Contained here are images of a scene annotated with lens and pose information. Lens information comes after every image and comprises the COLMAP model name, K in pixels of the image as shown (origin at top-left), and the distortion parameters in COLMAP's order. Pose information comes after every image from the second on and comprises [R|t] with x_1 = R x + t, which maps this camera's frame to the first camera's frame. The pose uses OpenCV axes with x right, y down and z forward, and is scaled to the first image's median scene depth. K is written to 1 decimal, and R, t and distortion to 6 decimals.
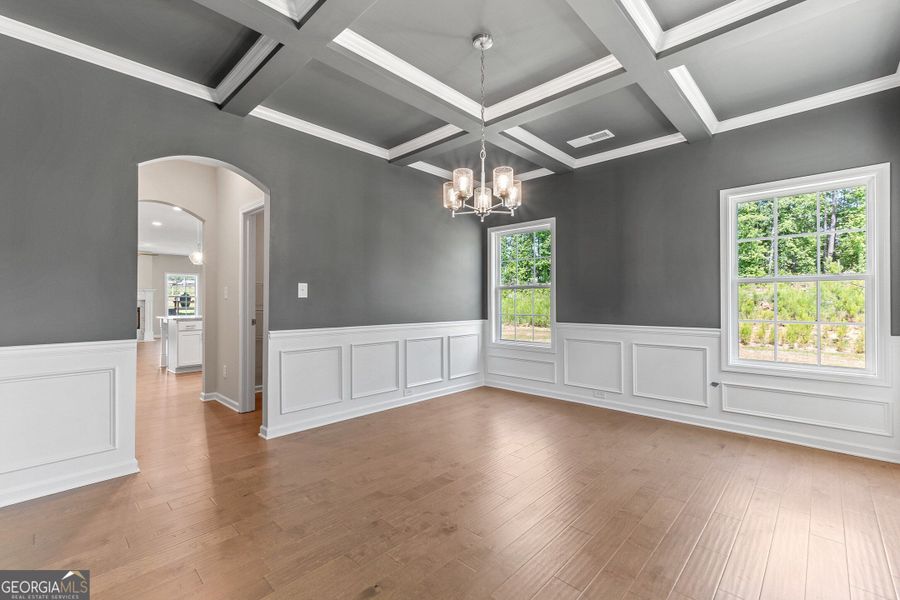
lens RADIAL K [[392.9, 0, 446.8], [0, 392.9, 296.1], [0, 0, 1]] dist [-0.002159, 0.001824]
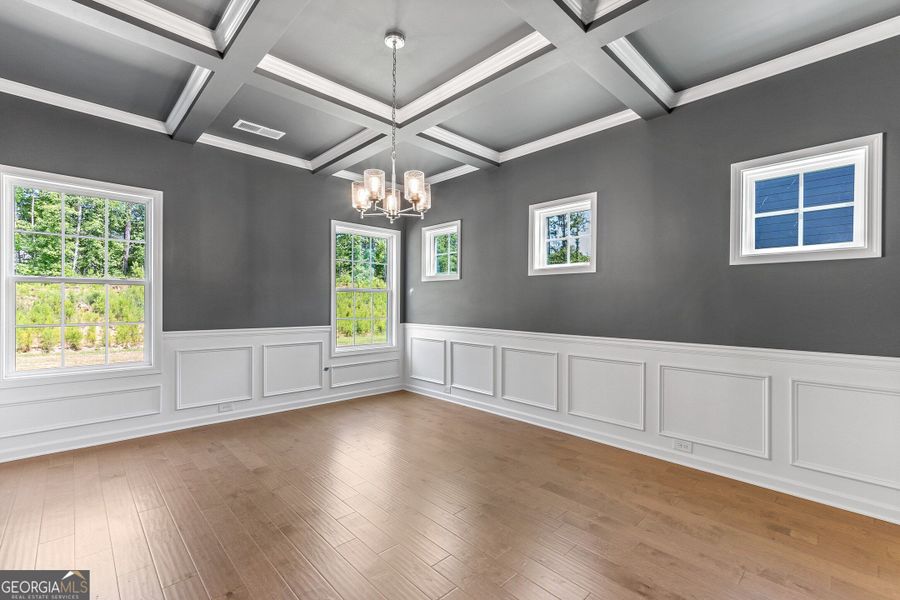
lens RADIAL K [[392.9, 0, 446.8], [0, 392.9, 306.3], [0, 0, 1]] dist [-0.002159, 0.001824]
pose [[0.036918, -0.004634, 0.999308, -0.452090], [-0.018934, 0.999806, 0.005336, 0.002998], [-0.999139, -0.019118, 0.036823, 0.426691]]
